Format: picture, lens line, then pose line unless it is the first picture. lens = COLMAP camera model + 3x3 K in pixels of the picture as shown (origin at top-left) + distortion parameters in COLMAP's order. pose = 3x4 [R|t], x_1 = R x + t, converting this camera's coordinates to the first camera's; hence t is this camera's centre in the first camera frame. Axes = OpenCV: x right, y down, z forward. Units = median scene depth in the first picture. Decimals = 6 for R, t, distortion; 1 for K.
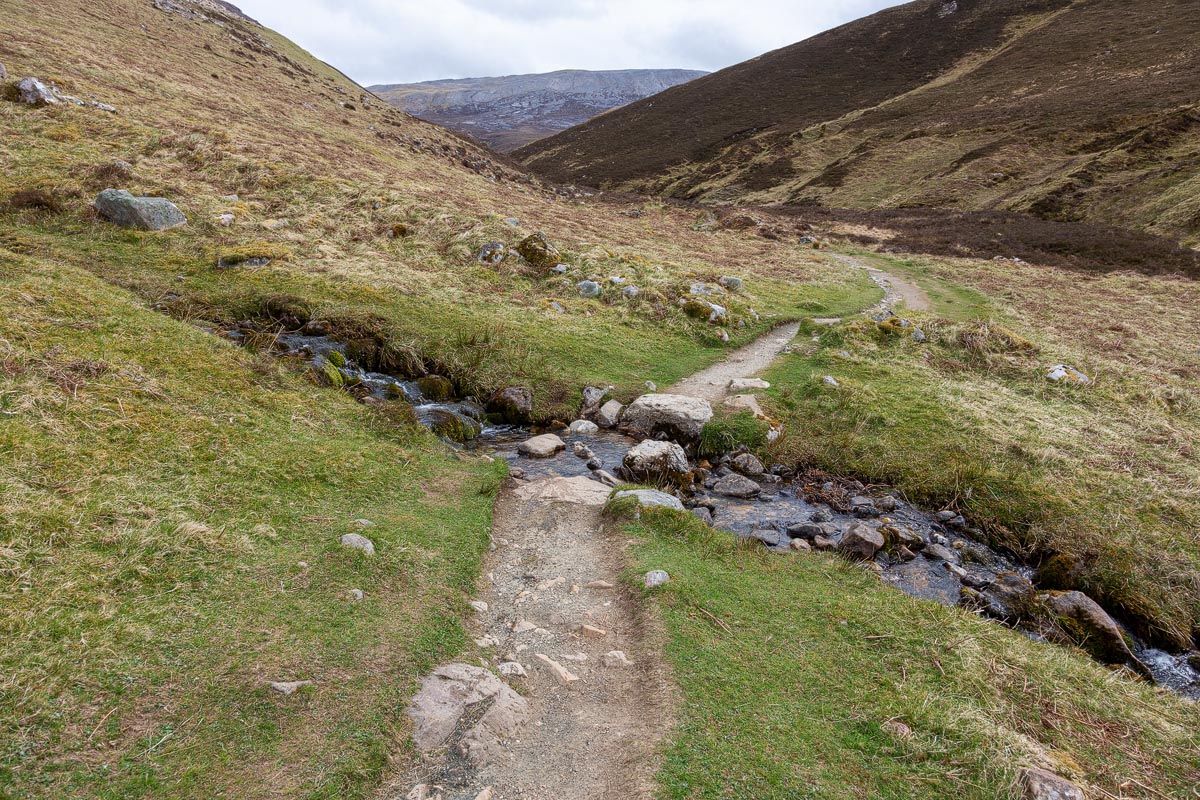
lens RADIAL K [[793.1, 0, 600.0], [0, 793.1, 400.0], [0, 0, 1]] dist [0.010022, 0.002108]
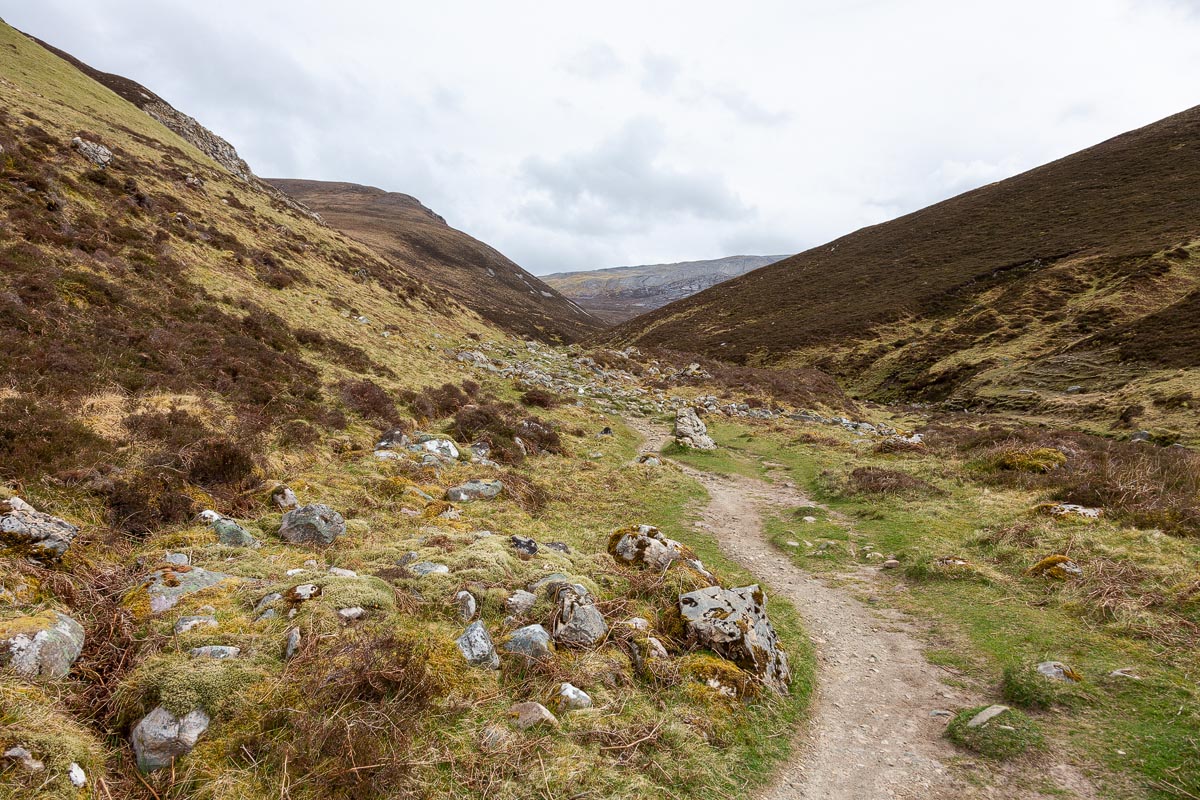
lens RADIAL K [[793.1, 0, 600.0], [0, 793.1, 400.0], [0, 0, 1]] dist [0.010022, 0.002108]
pose [[0.977790, 0.016905, -0.208905, 0.016753], [-0.062030, 0.975430, -0.211399, -0.116287], [0.200198, 0.219662, 0.954814, 0.450347]]
